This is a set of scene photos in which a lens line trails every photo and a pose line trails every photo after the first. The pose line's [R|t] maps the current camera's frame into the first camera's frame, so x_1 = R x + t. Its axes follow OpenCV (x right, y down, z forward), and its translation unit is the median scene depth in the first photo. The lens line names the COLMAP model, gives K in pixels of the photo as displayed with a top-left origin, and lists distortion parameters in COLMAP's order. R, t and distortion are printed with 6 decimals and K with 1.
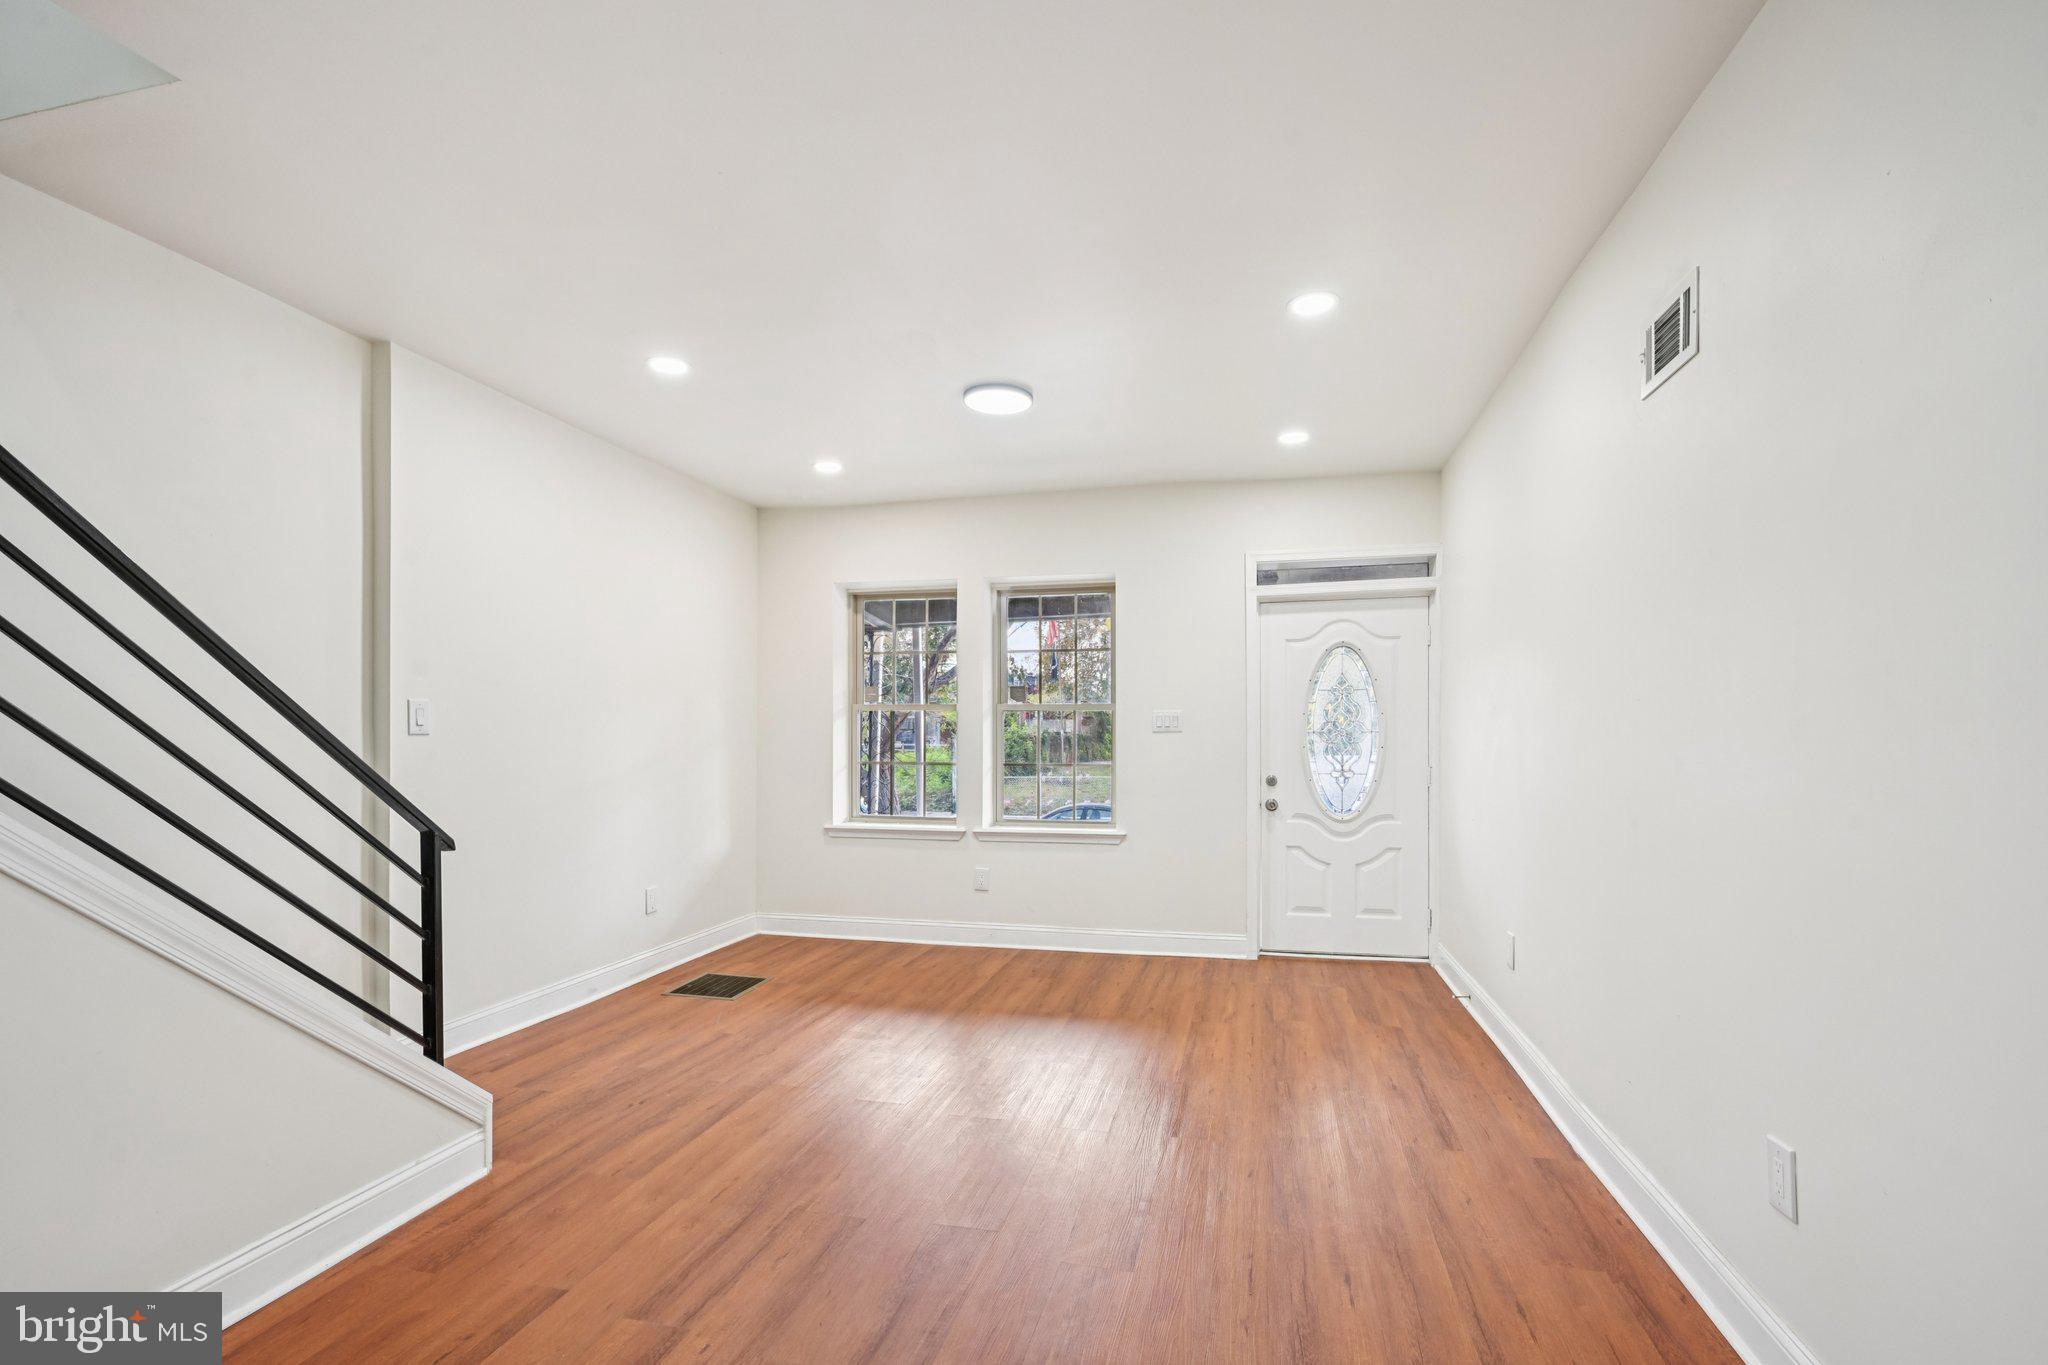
lens RADIAL K [[921.9, 0, 1043.0], [0, 921.9, 739.3], [0, 0, 1]] dist [0.012532, -0.000138]
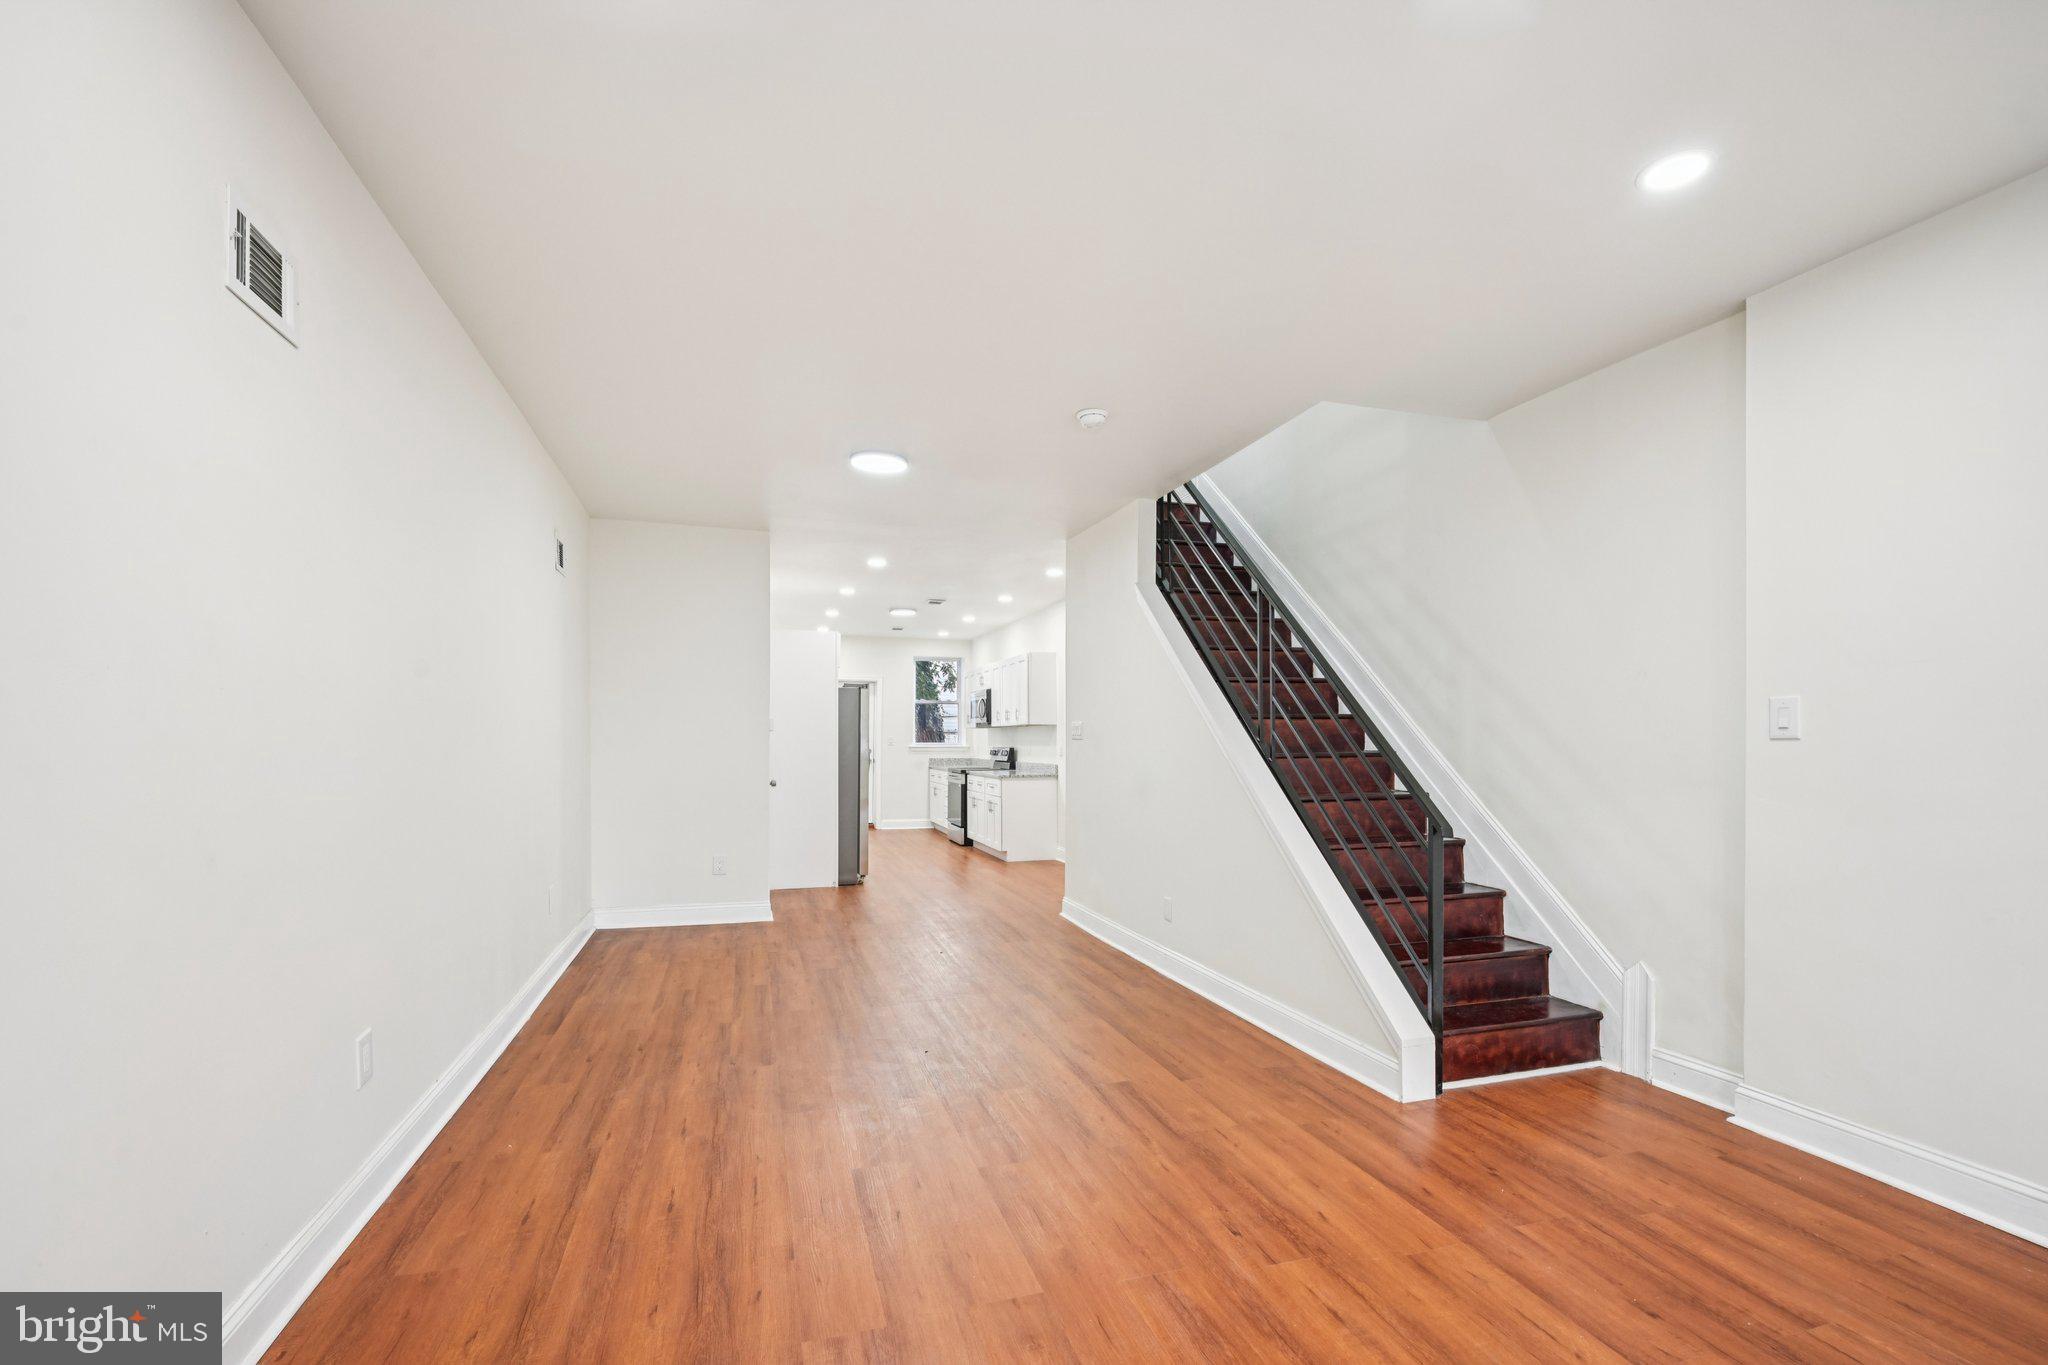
lens RADIAL K [[921.9, 0, 1033.0], [0, 921.9, 736.1], [0, 0, 1]] dist [0.012532, -0.000138]
pose [[-0.862269, -0.003390, -0.506439, 0.435335], [-0.002698, 0.999994, -0.002101, -0.005247], [0.506443, -0.000445, -0.862273, 1.843613]]
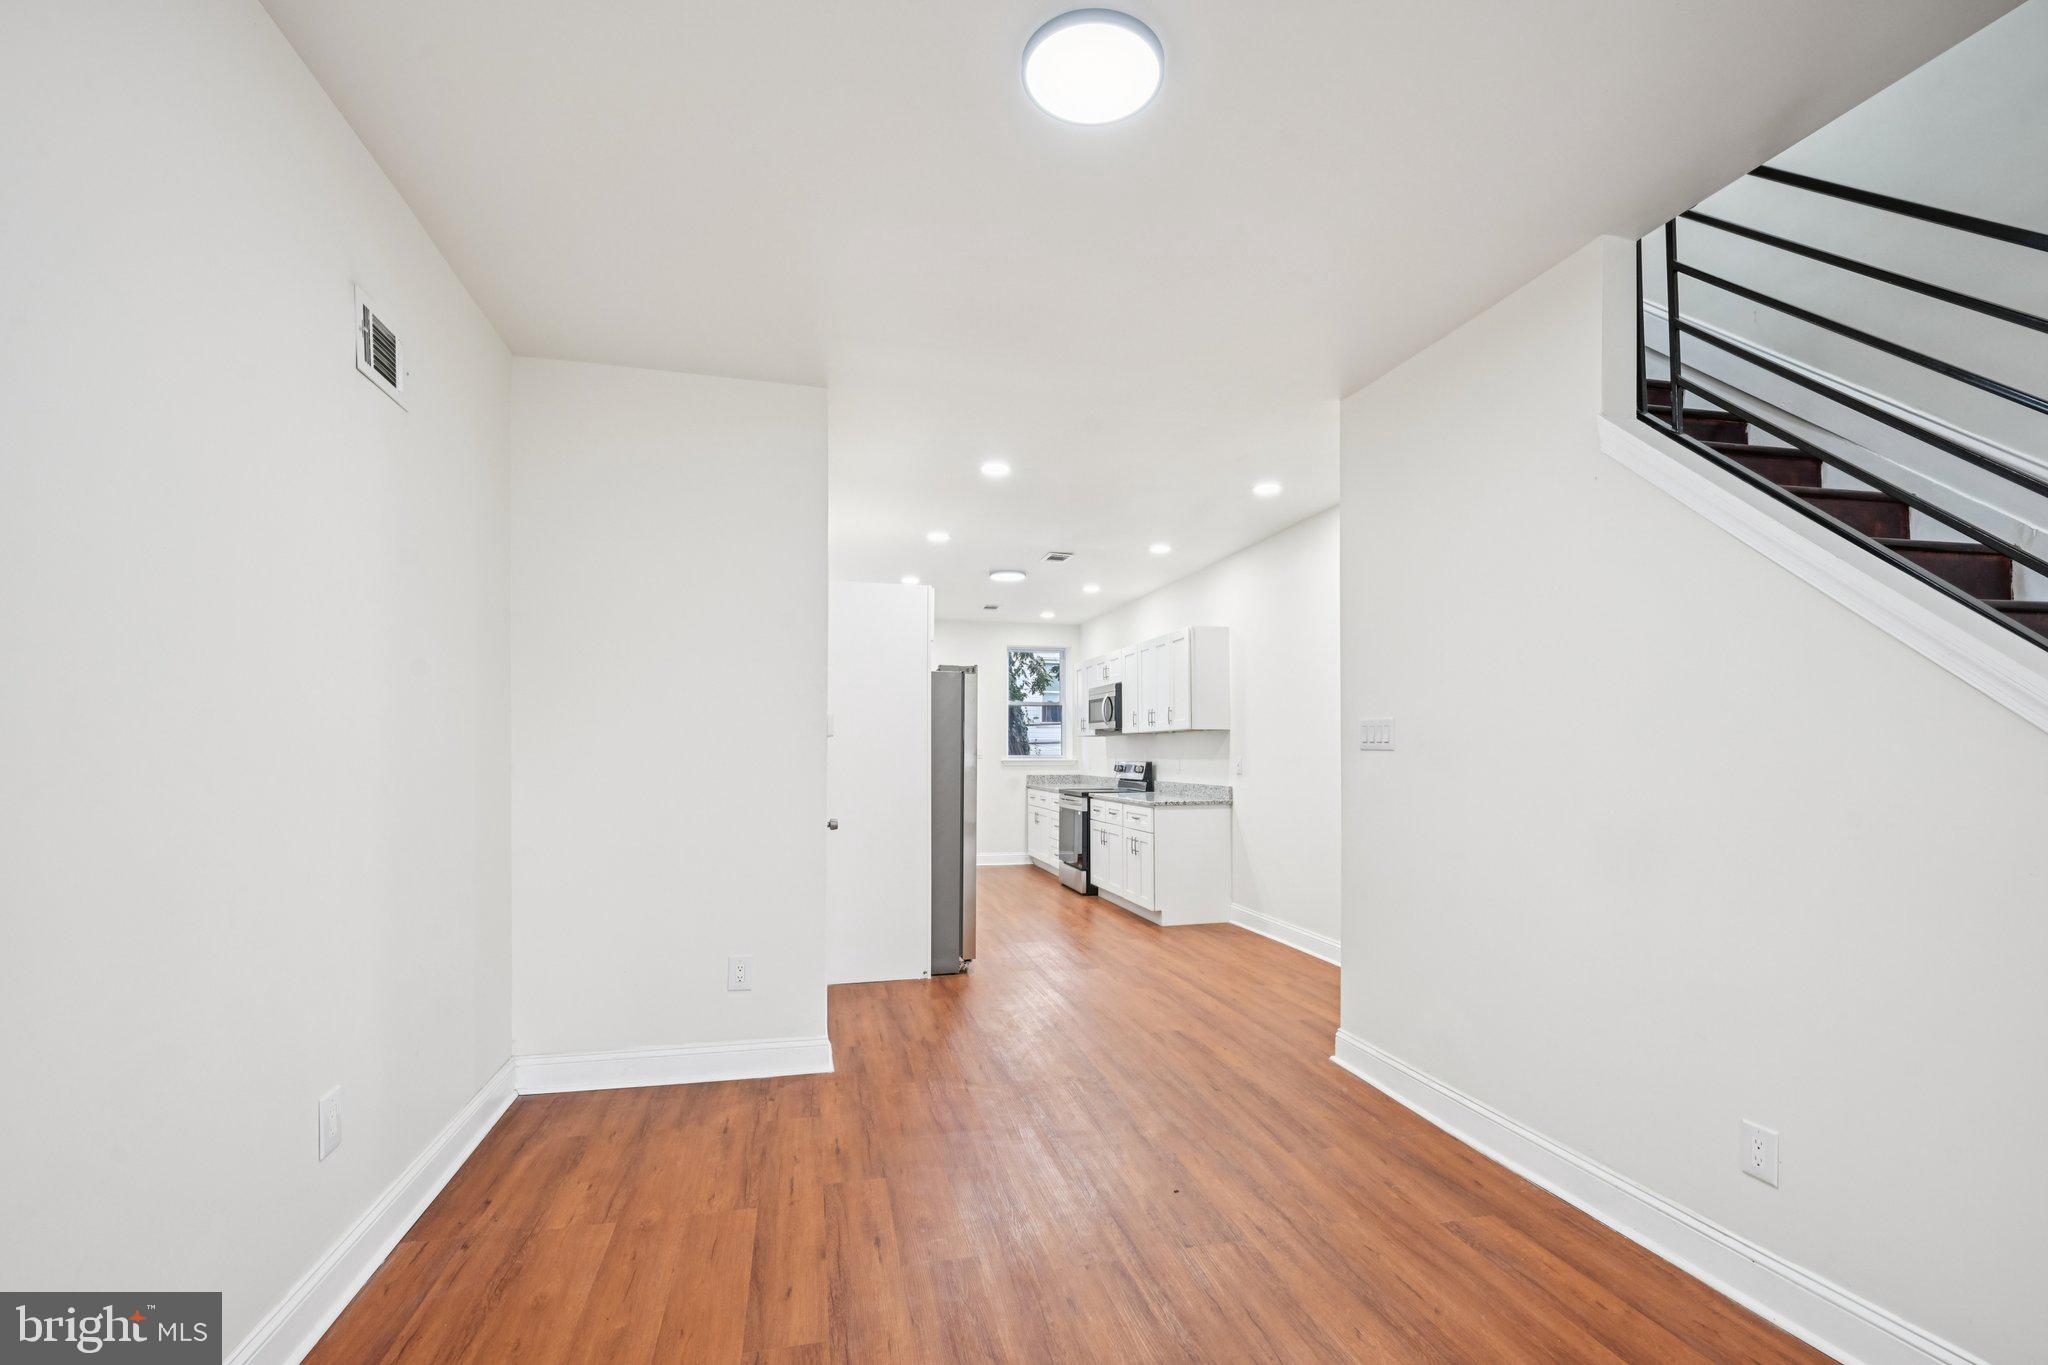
lens RADIAL K [[921.9, 0, 1033.5], [0, 921.9, 737.4], [0, 0, 1]] dist [0.012532, -0.000138]
pose [[-0.889708, -0.008120, -0.456458, 0.277679], [-0.002109, 0.999904, -0.013677, -0.002838], [0.456525, -0.011206, -0.889640, 1.229168]]
